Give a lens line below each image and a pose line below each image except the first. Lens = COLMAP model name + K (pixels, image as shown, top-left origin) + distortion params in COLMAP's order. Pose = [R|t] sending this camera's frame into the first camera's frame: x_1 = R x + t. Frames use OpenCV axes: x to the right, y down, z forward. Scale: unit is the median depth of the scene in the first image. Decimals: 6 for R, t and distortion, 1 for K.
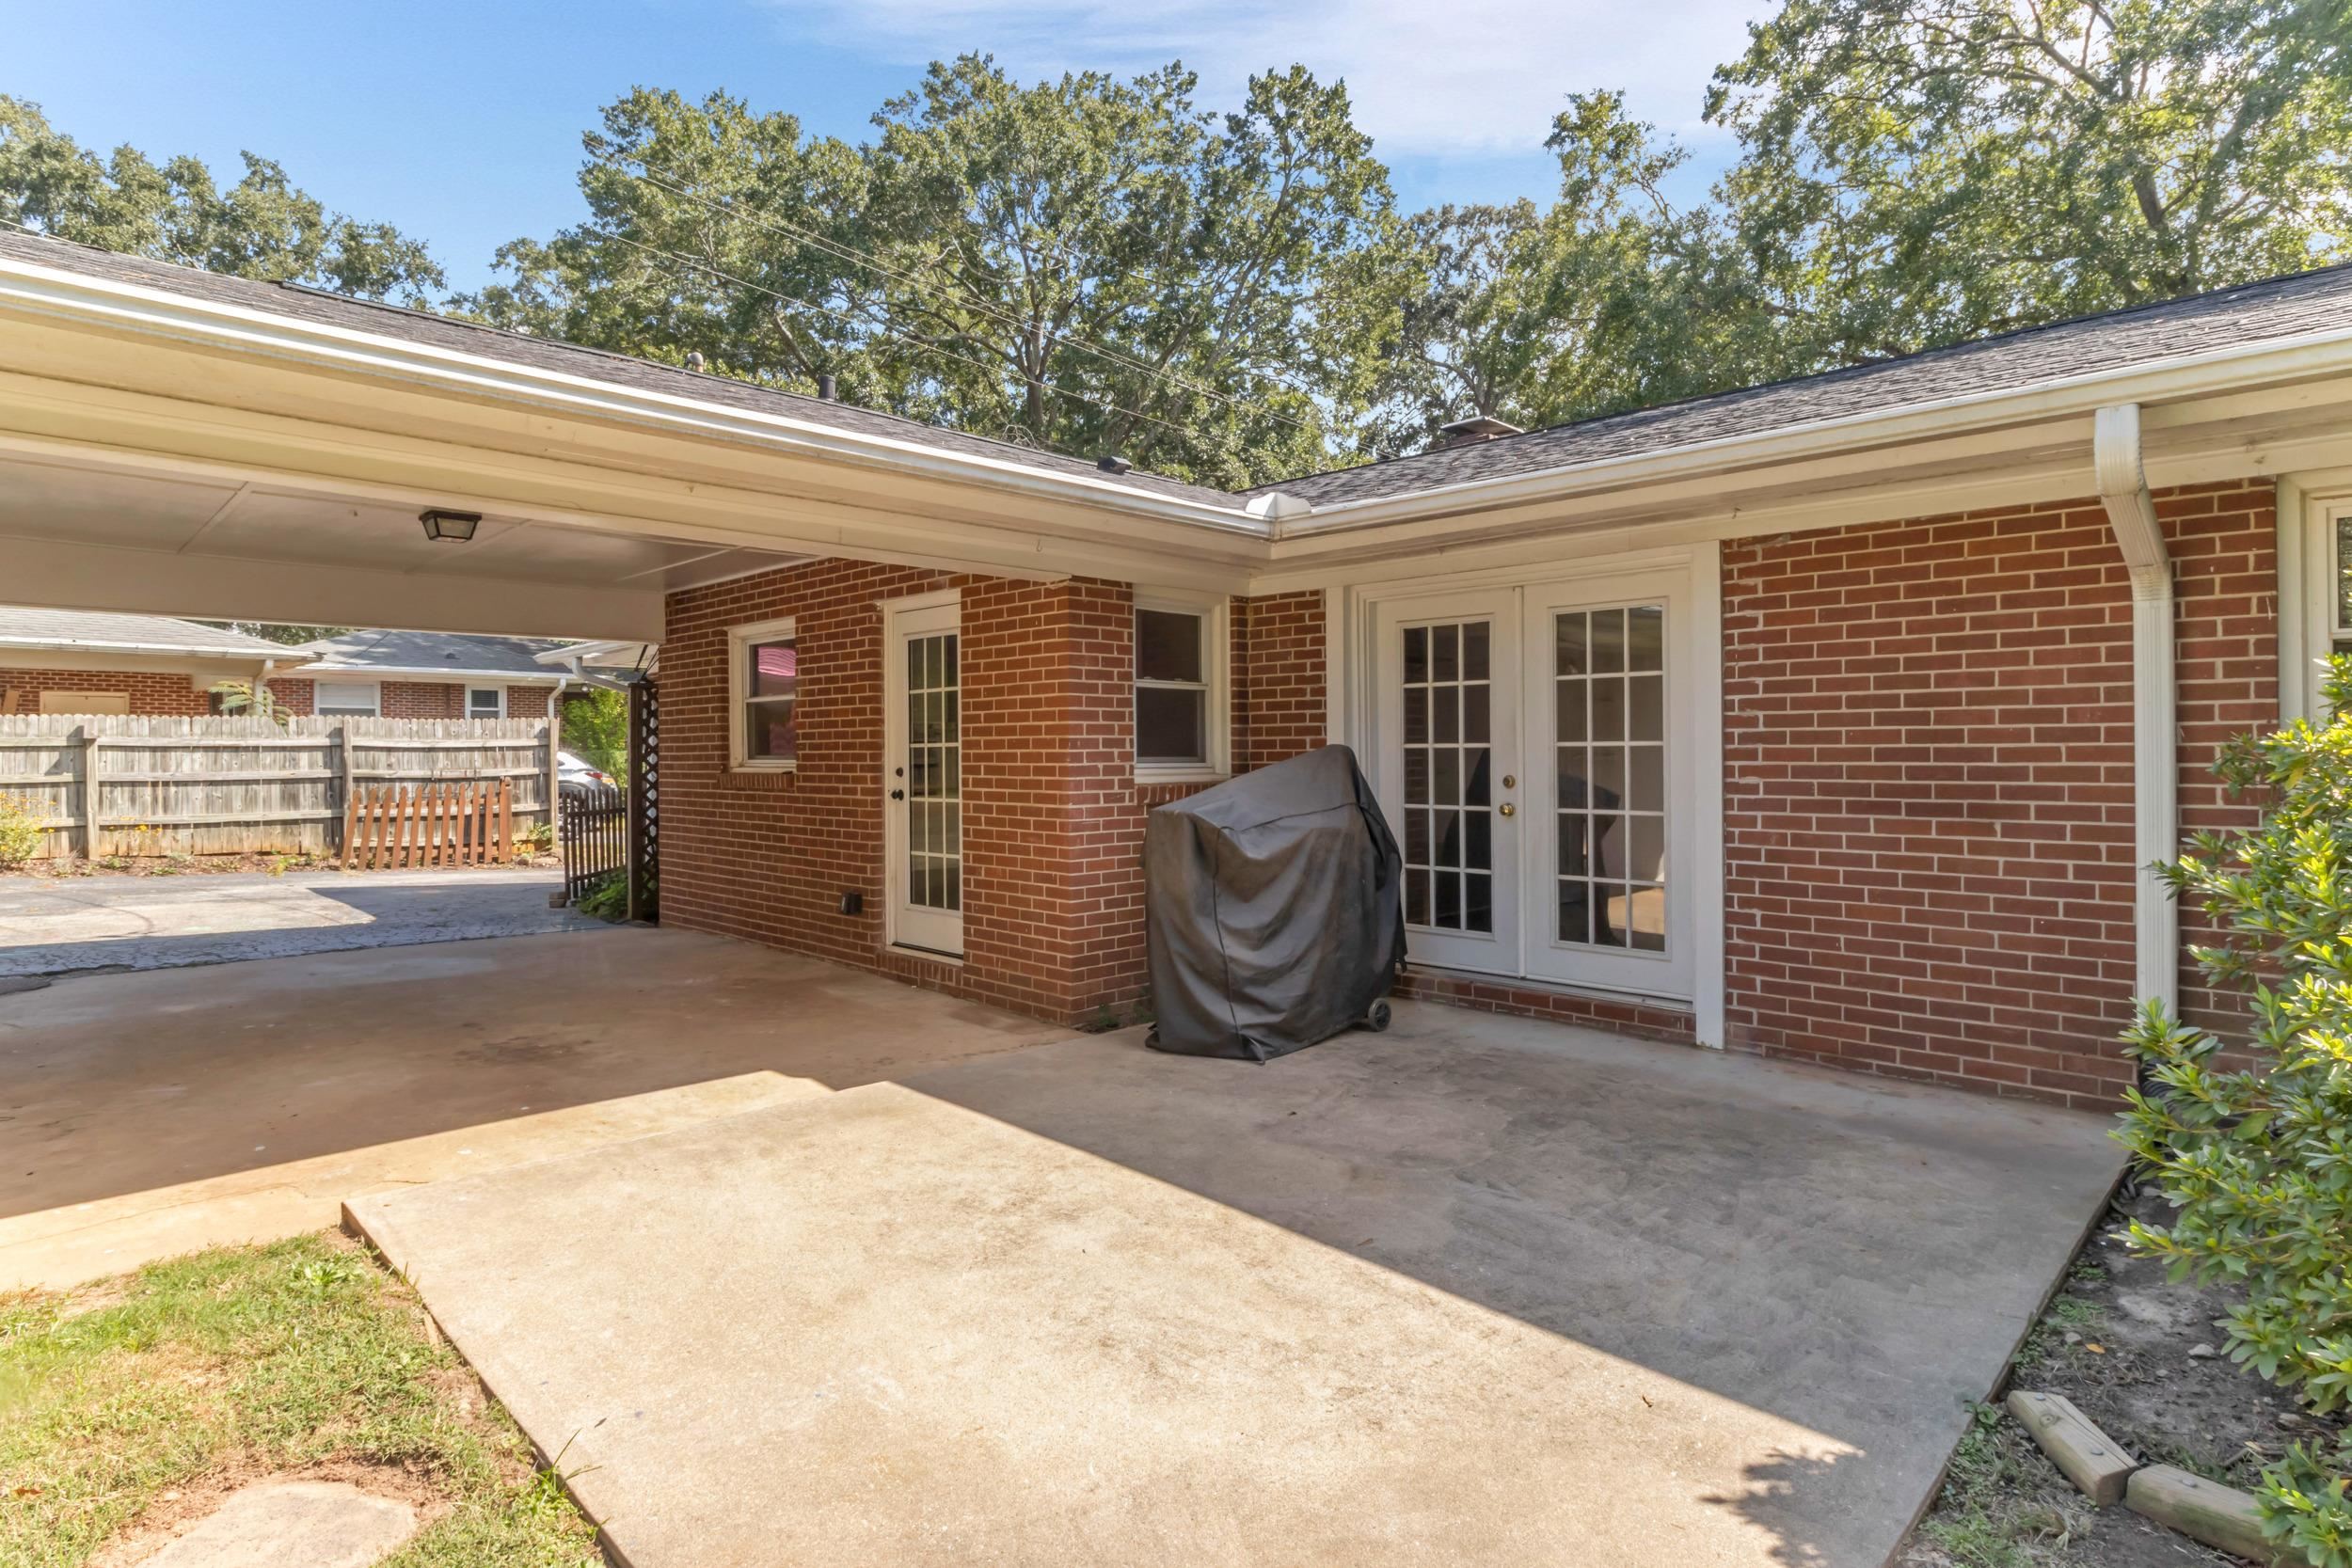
lens RADIAL K [[1224.1, 0, 1173.0], [0, 1224.1, 770.4], [0, 0, 1]] dist [-0.026908, 0.000601]
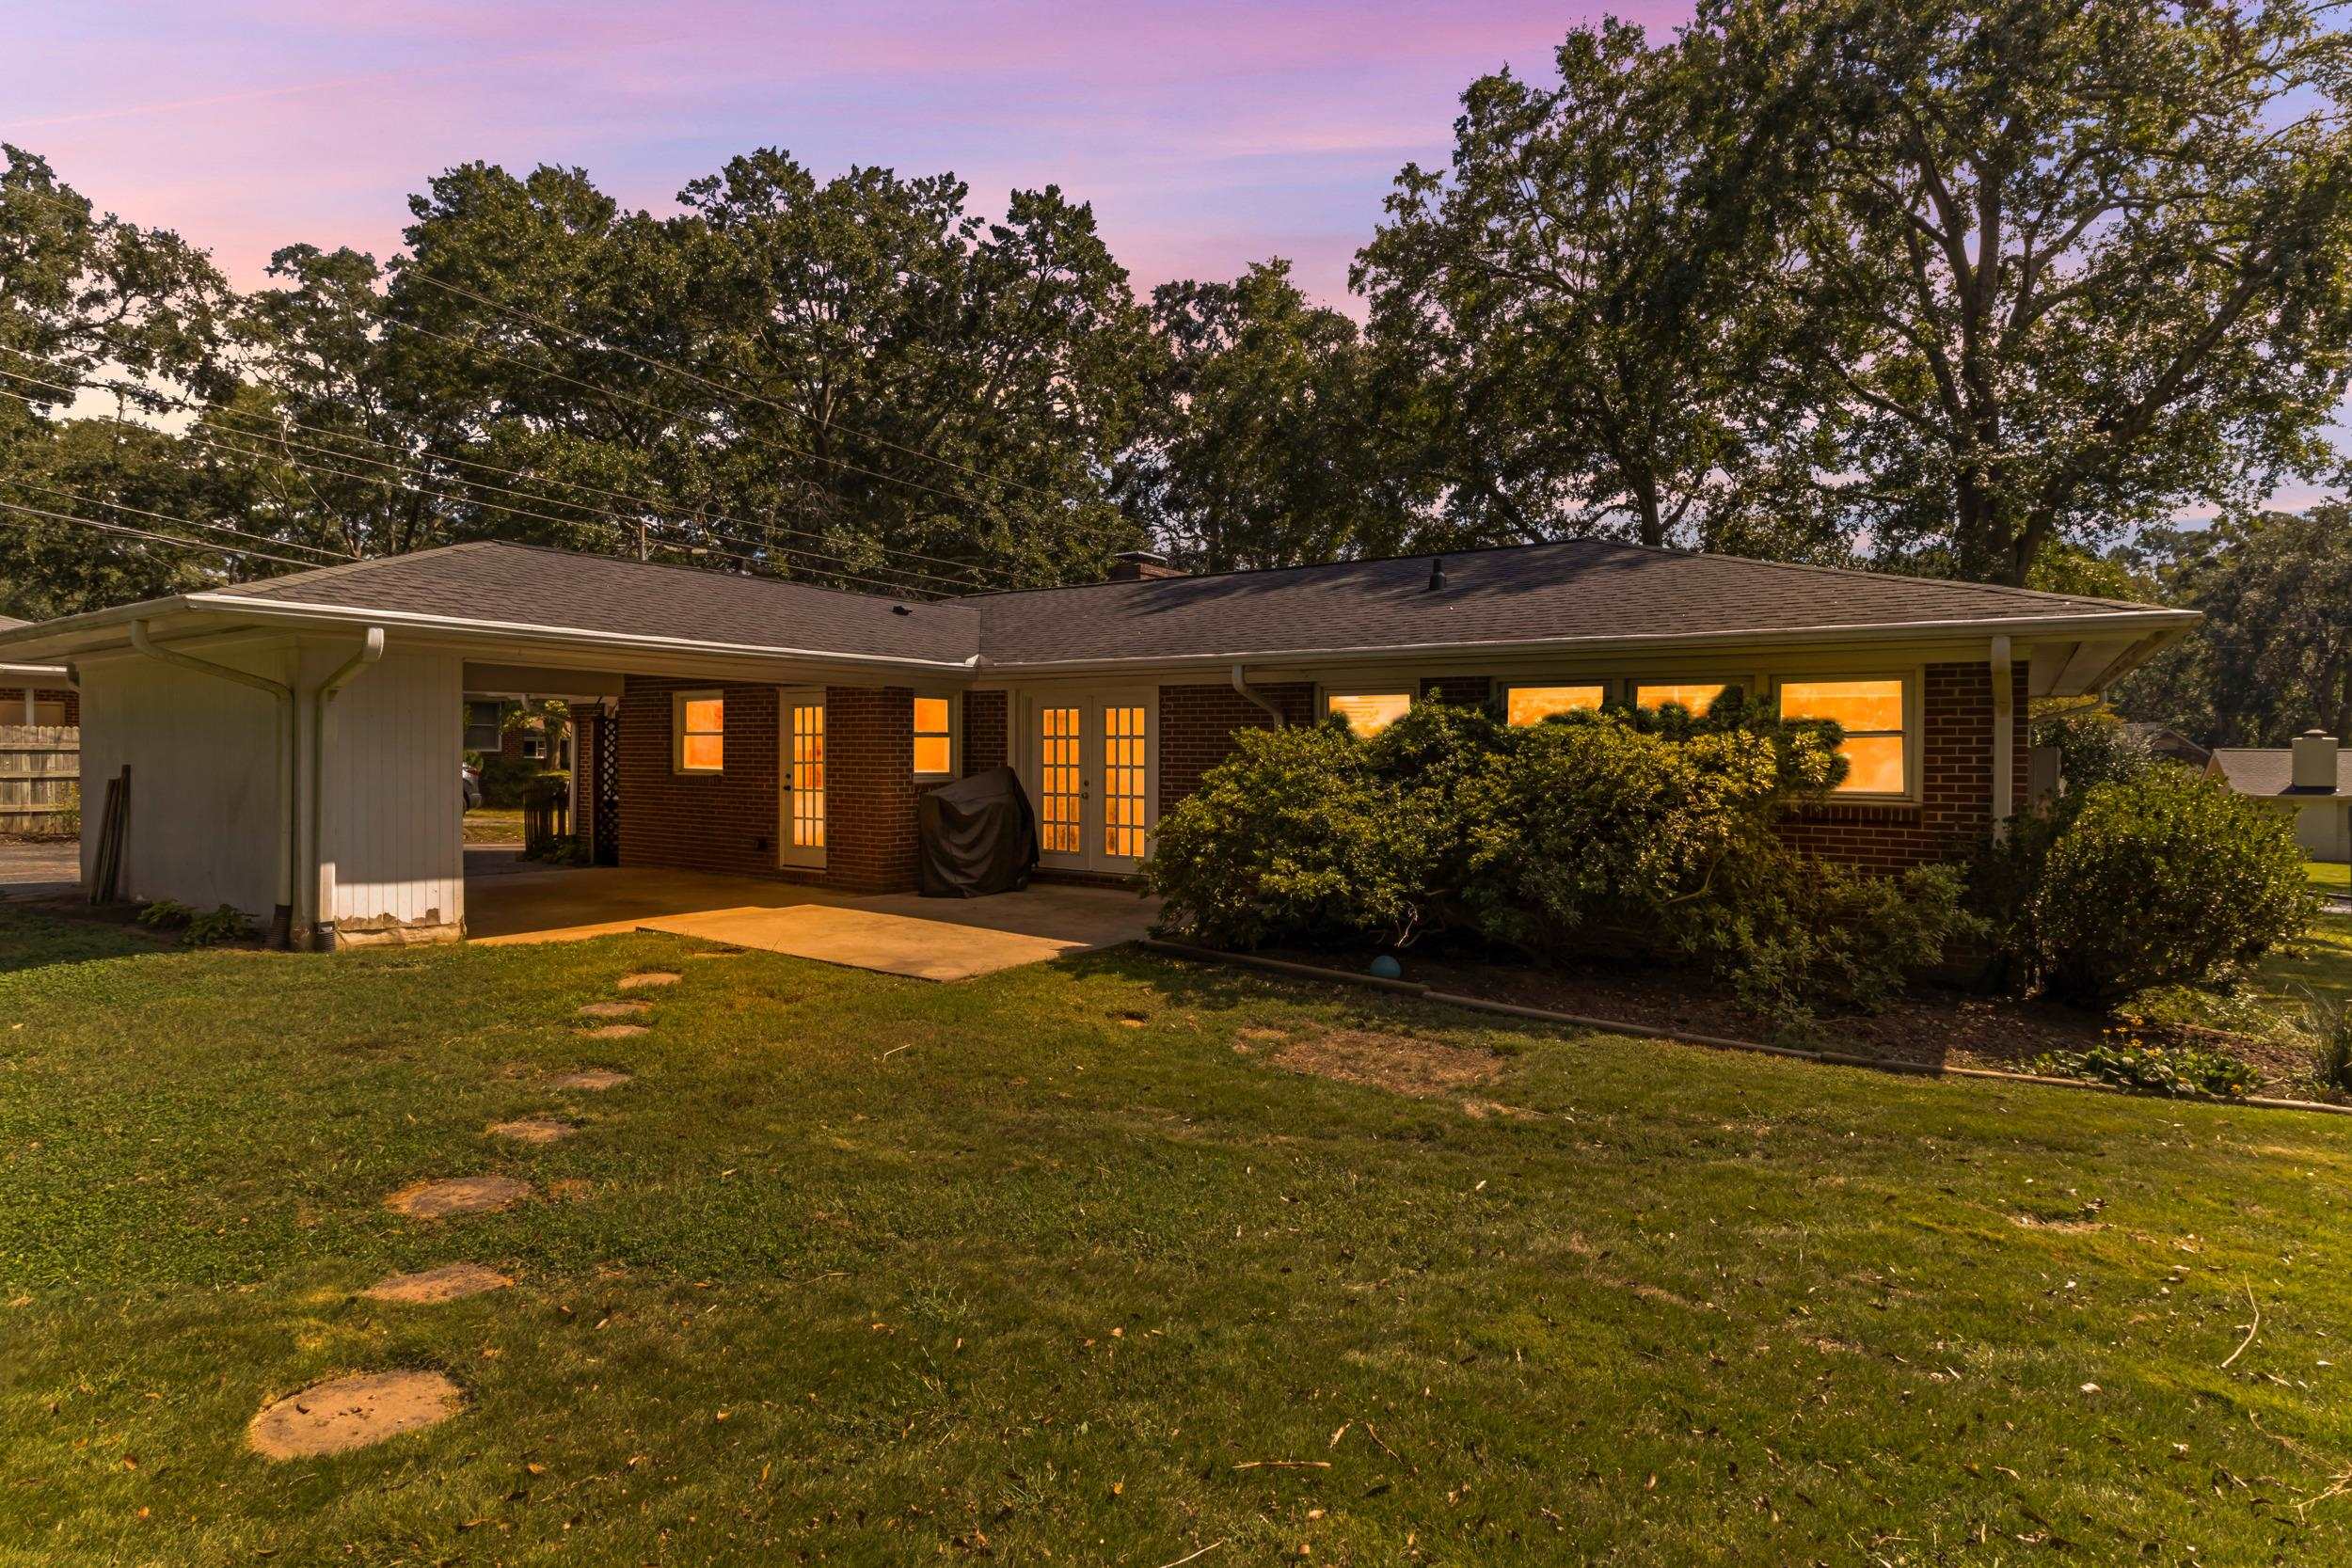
lens RADIAL K [[1224.1, 0, 1190.0], [0, 1224.1, 766.6], [0, 0, 1]] dist [-0.026908, 0.000601]
pose [[0.980657, 0.006258, 0.195632, 0.004201], [-0.006211, 0.999980, -0.000857, -0.003450], [-0.195633, -0.000375, 0.980677, -0.209094]]
